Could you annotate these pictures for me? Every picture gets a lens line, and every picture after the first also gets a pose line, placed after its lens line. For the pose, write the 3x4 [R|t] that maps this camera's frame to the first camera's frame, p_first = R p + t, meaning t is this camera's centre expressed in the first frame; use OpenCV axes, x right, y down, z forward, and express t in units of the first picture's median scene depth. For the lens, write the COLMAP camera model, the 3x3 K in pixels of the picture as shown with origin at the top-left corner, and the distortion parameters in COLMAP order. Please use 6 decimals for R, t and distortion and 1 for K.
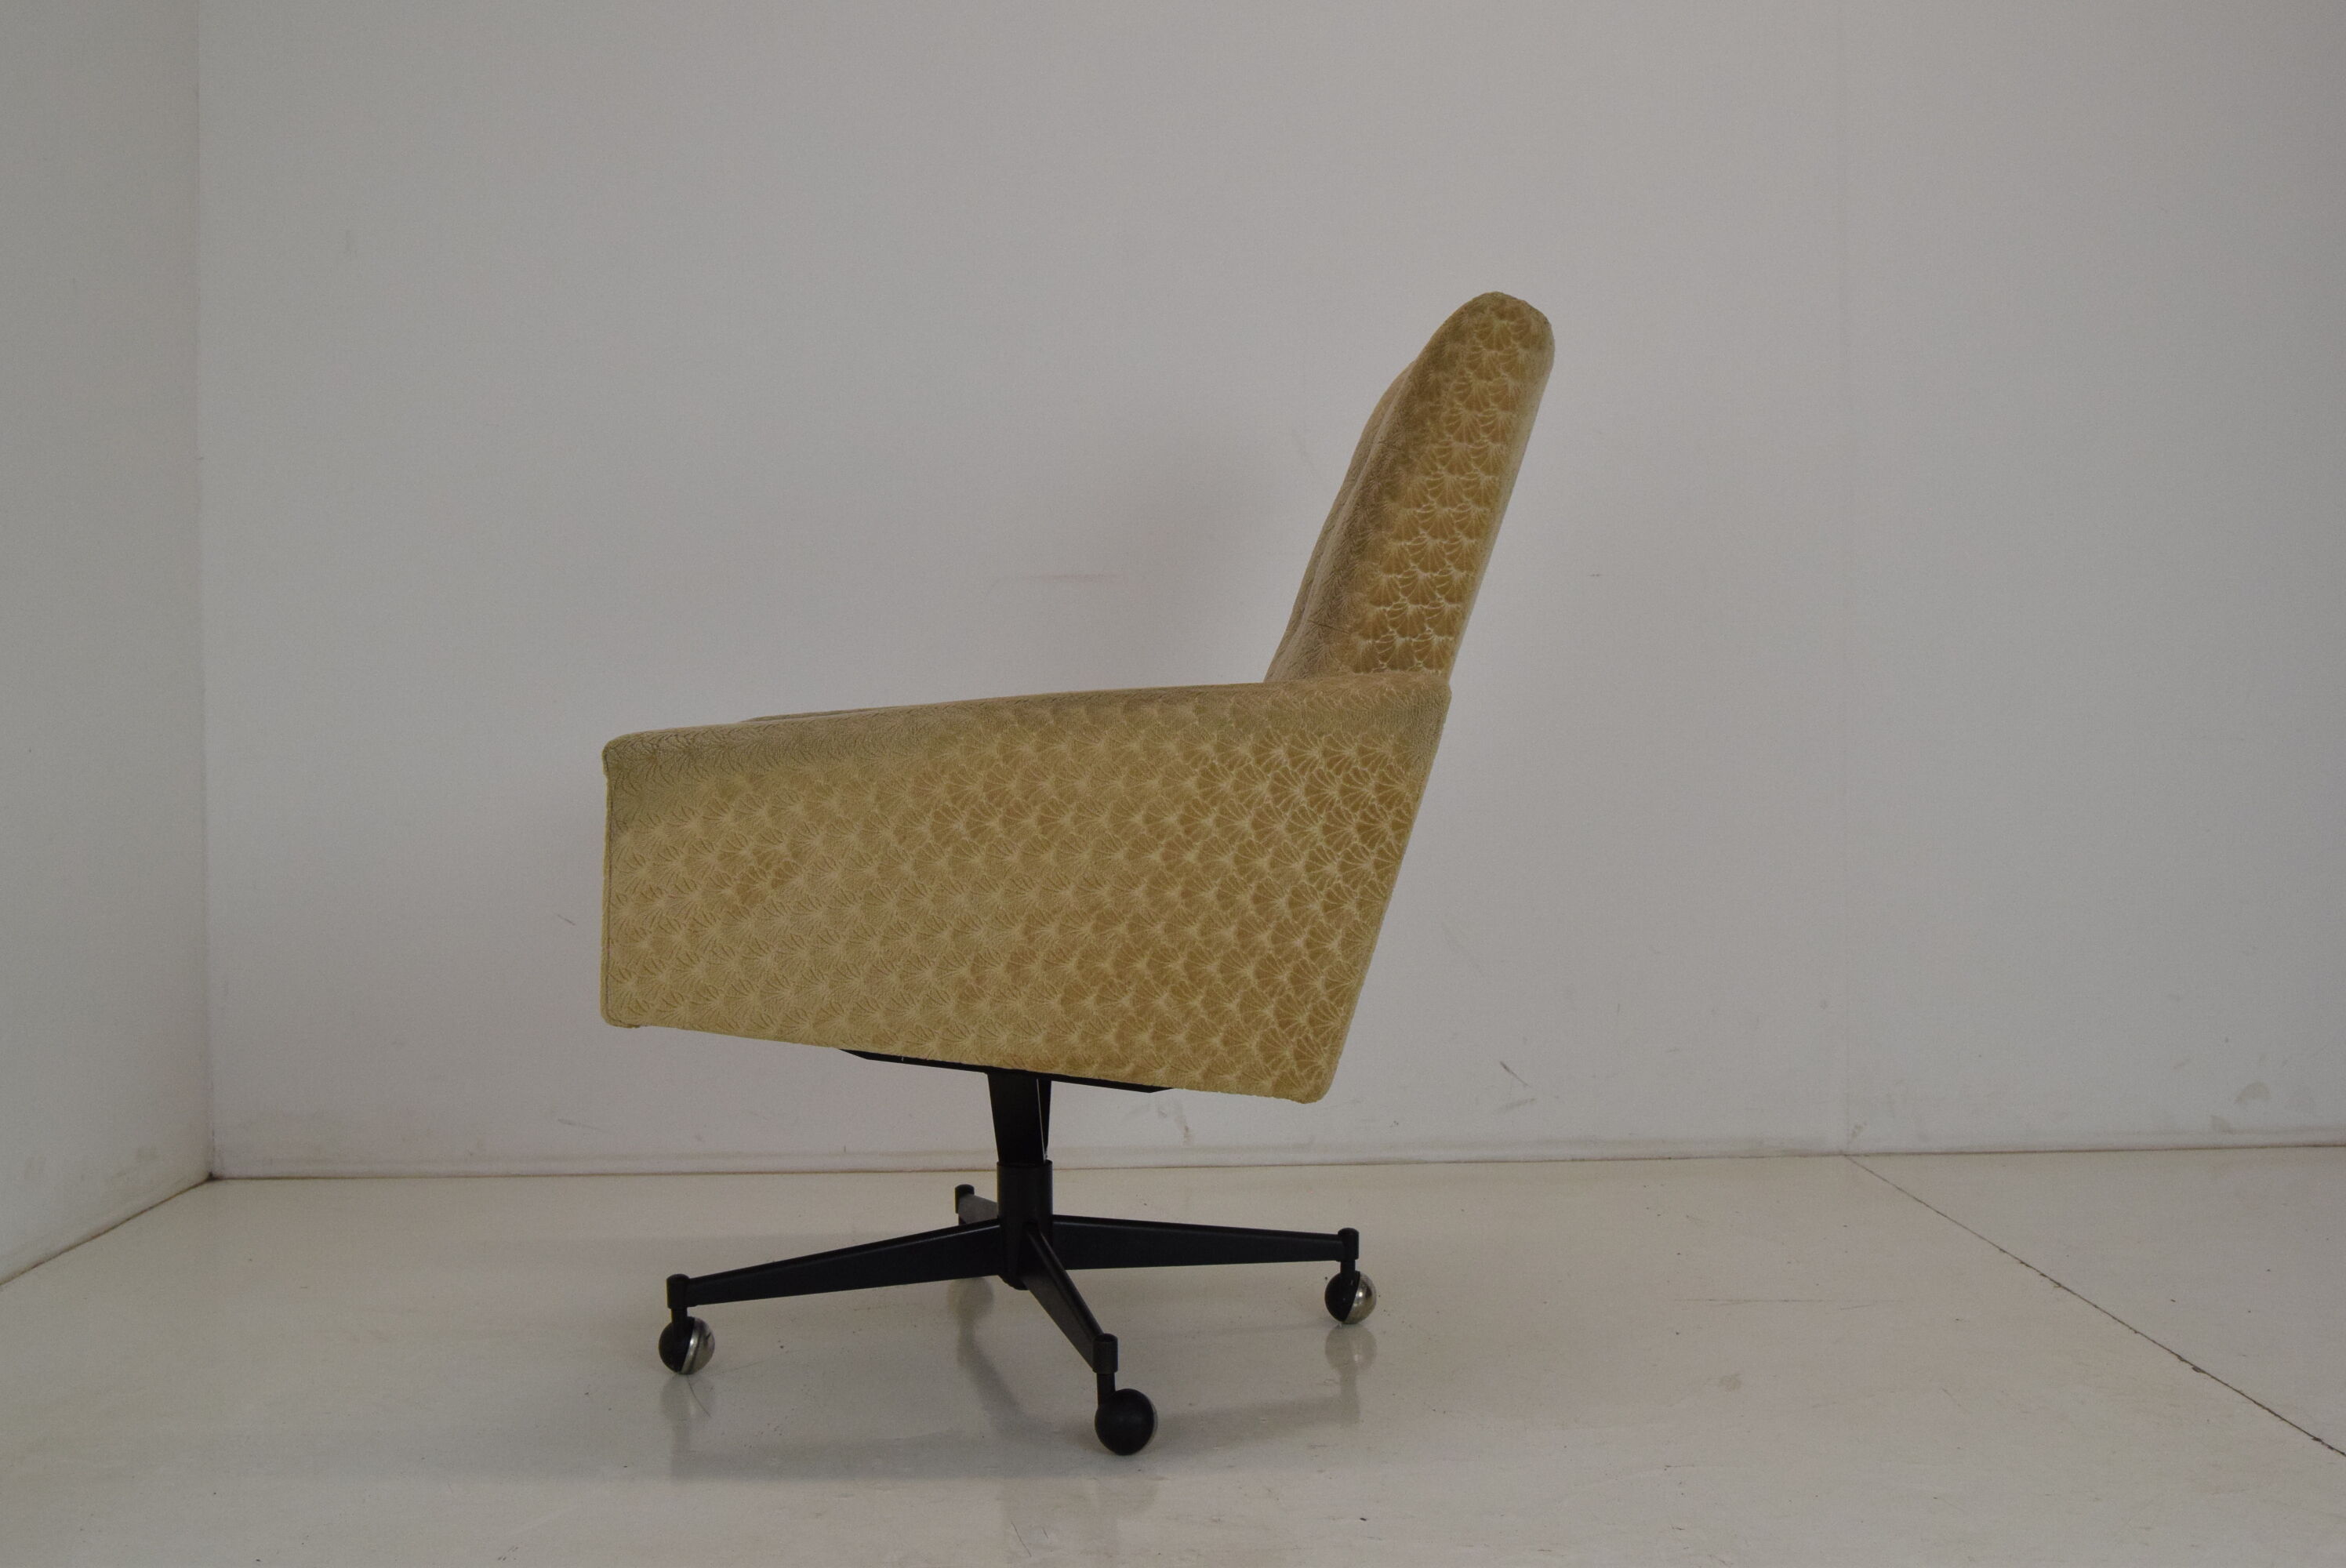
lens RADIAL K [[2367.0, 0, 1173.6], [0, 2367.0, 814.8], [0, 0, 1]] dist [-0.072603, 0.000000]
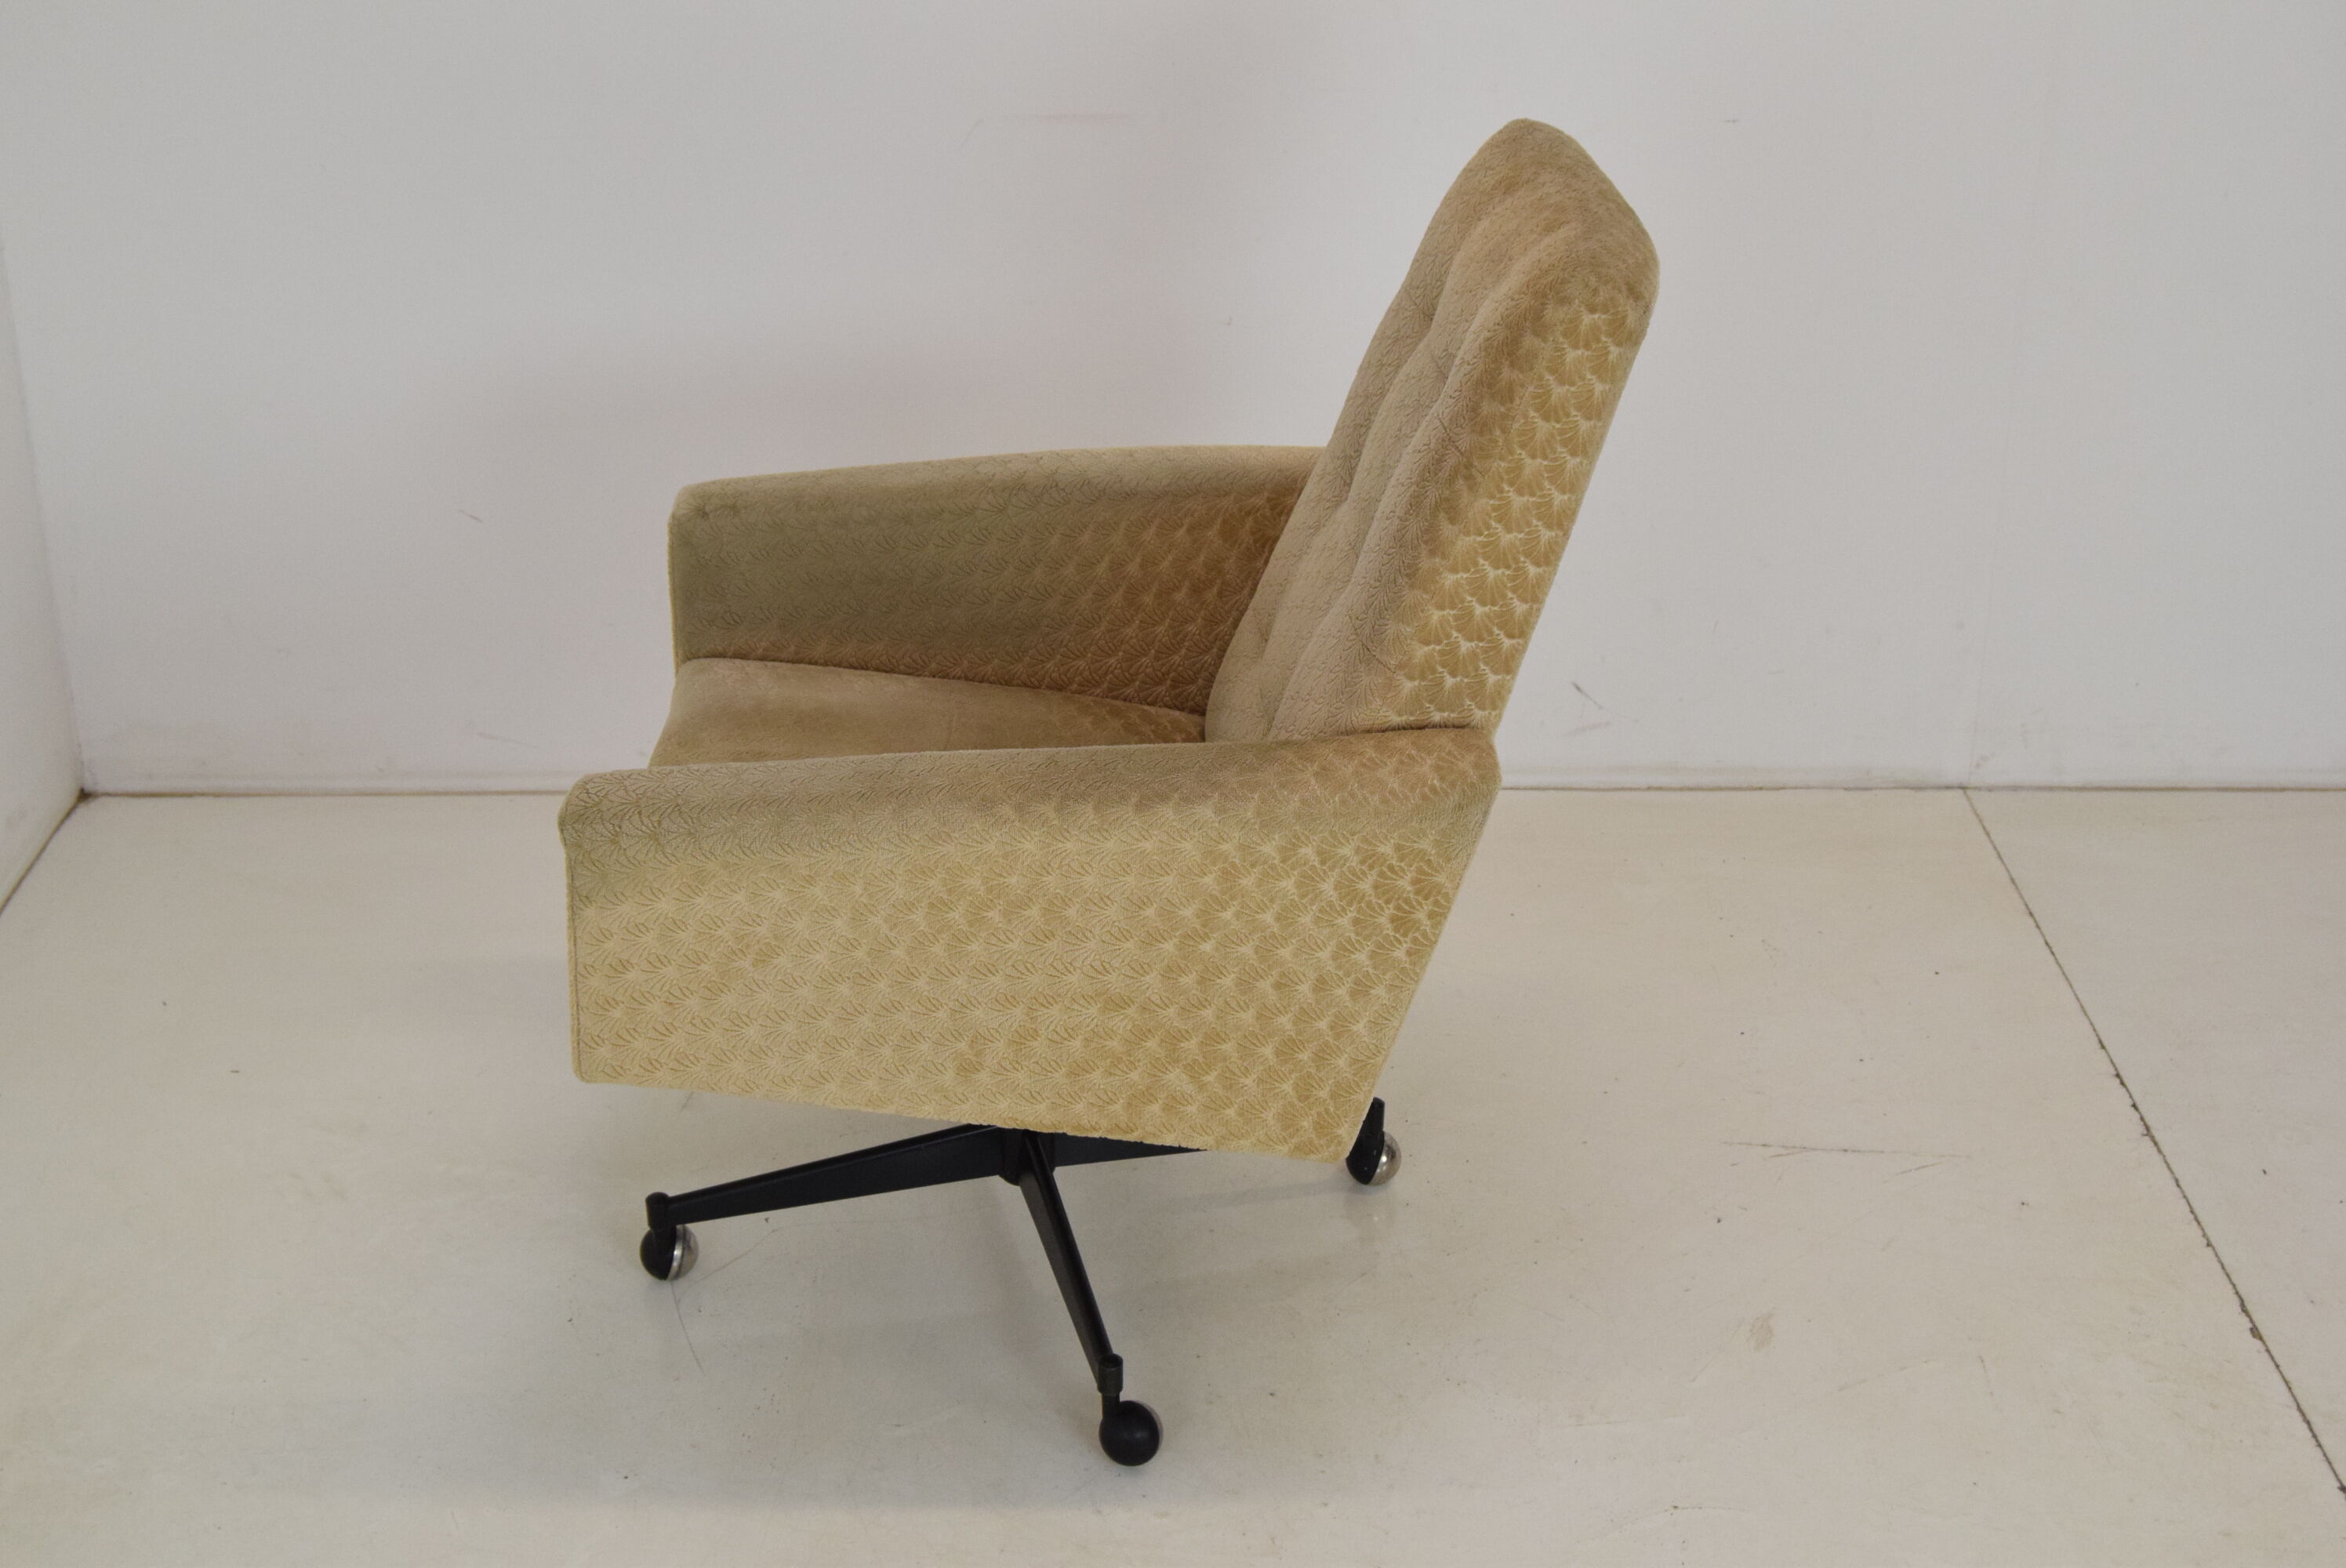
lens RADIAL K [[3086.0, 0, 1166.2], [0, 3086.0, 835.8], [0, 0, 1]] dist [-0.072416, 0.000000]
pose [[0.999842, 0.016891, -0.005563, -0.002661], [-0.013234, 0.915670, 0.401713, -0.477642], [0.011879, -0.401575, 0.915749, -0.076044]]
